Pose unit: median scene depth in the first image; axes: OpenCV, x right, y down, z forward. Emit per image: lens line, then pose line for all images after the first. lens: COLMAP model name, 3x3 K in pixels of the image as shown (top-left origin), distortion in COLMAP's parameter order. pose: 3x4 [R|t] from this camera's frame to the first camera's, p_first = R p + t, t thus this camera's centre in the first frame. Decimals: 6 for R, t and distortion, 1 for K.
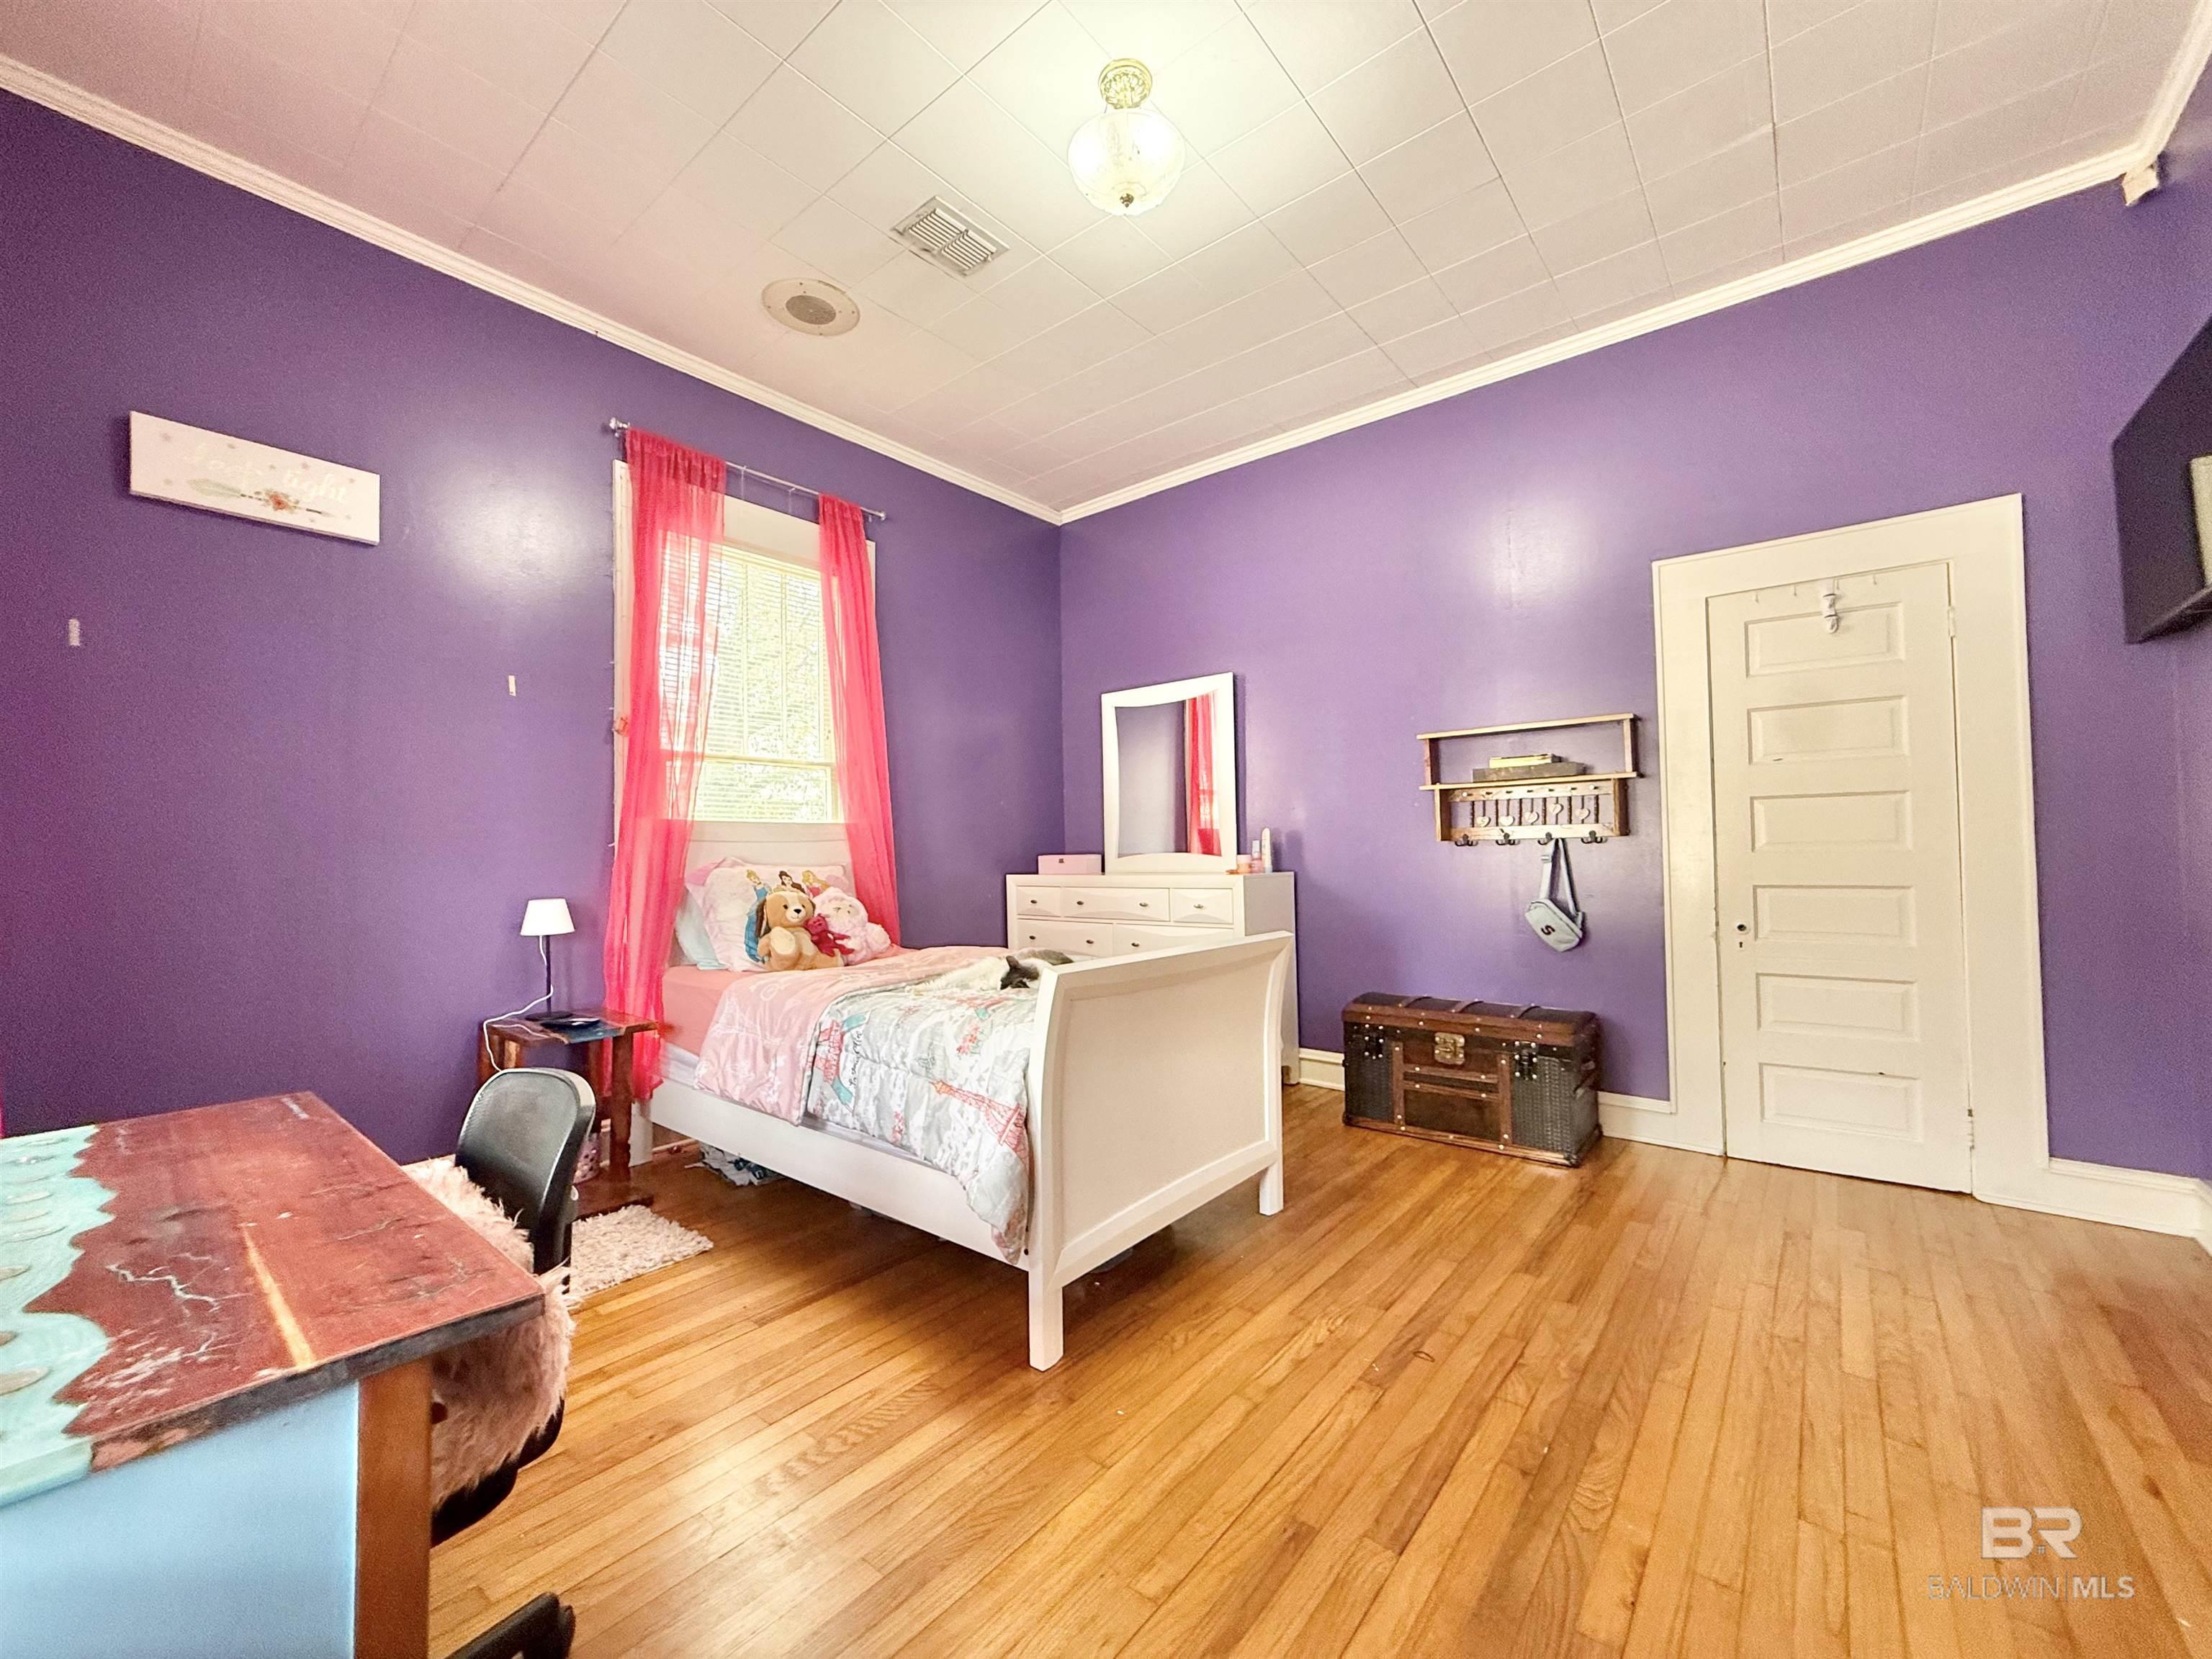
lens RADIAL K [[882.9, 0, 1091.6], [0, 882.9, 828.4], [0, 0, 1]] dist [0.000194, -0.000590]
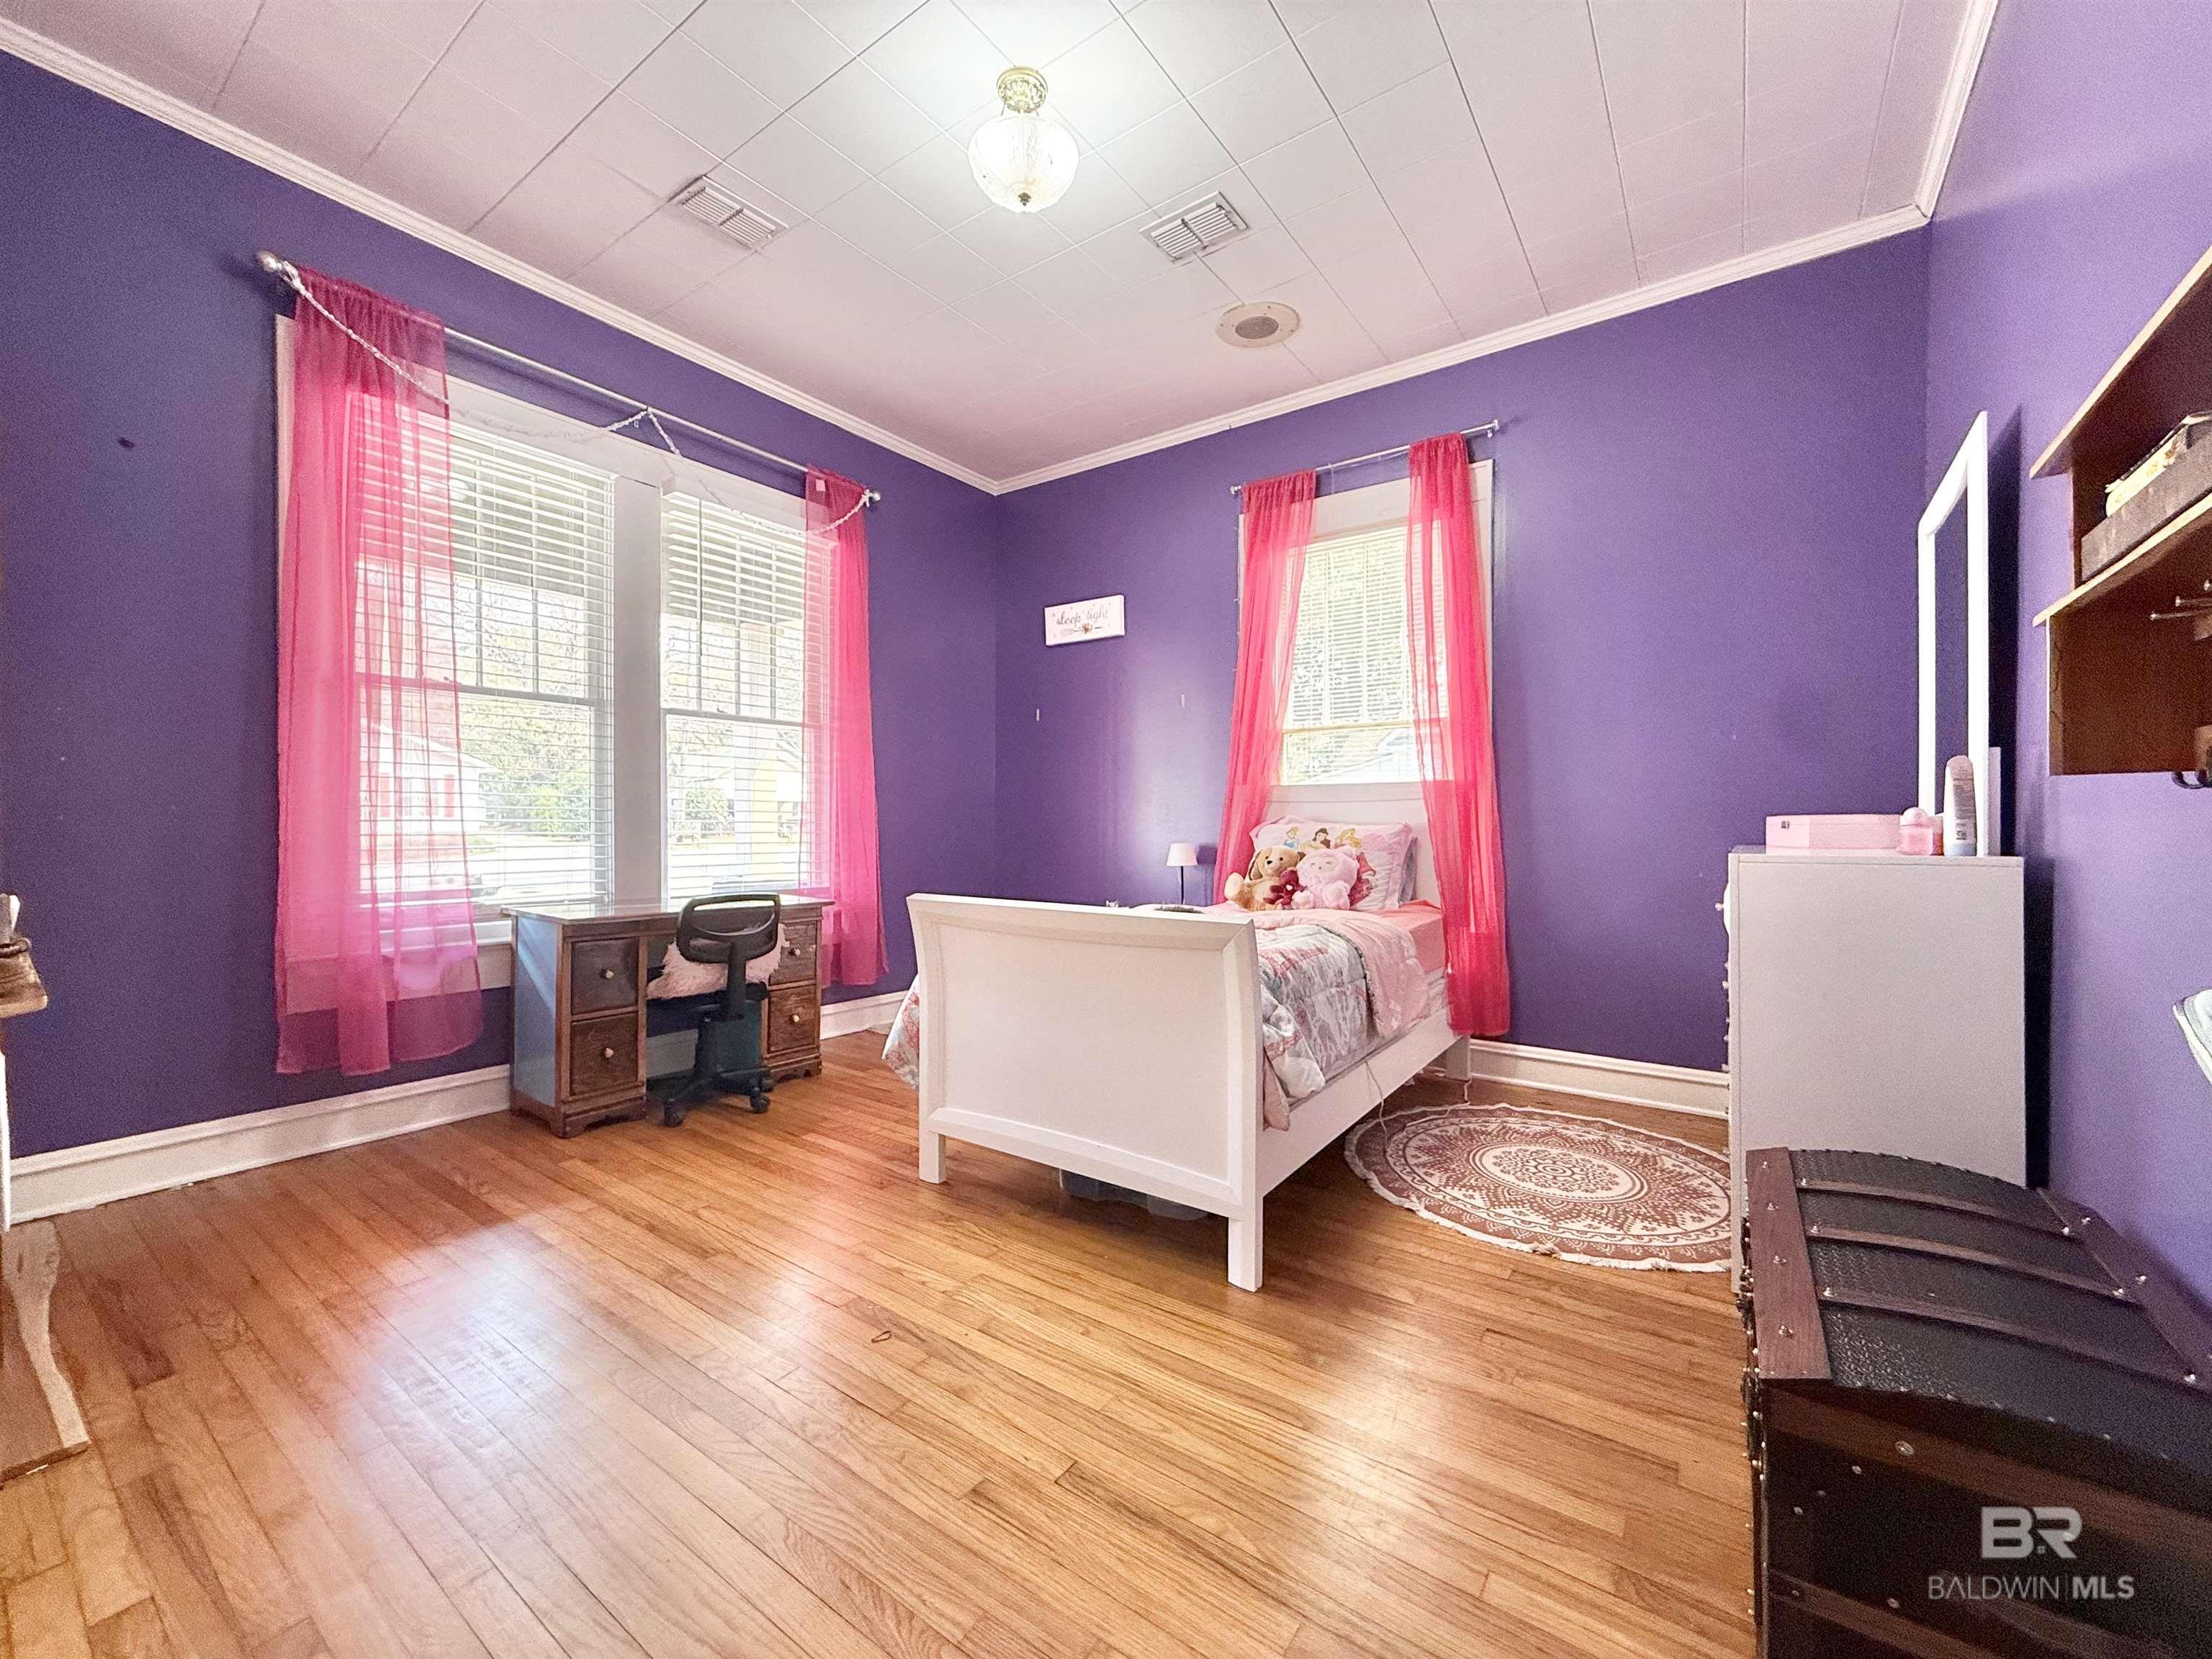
lens RADIAL K [[882.9, 0, 1093.1], [0, 882.9, 825.1], [0, 0, 1]] dist [0.000194, -0.000590]
pose [[0.060642, 0.007852, -0.998129, 0.846831], [0.023408, 0.999683, 0.009287, 0.032321], [0.997885, -0.023927, 0.060439, 0.755613]]
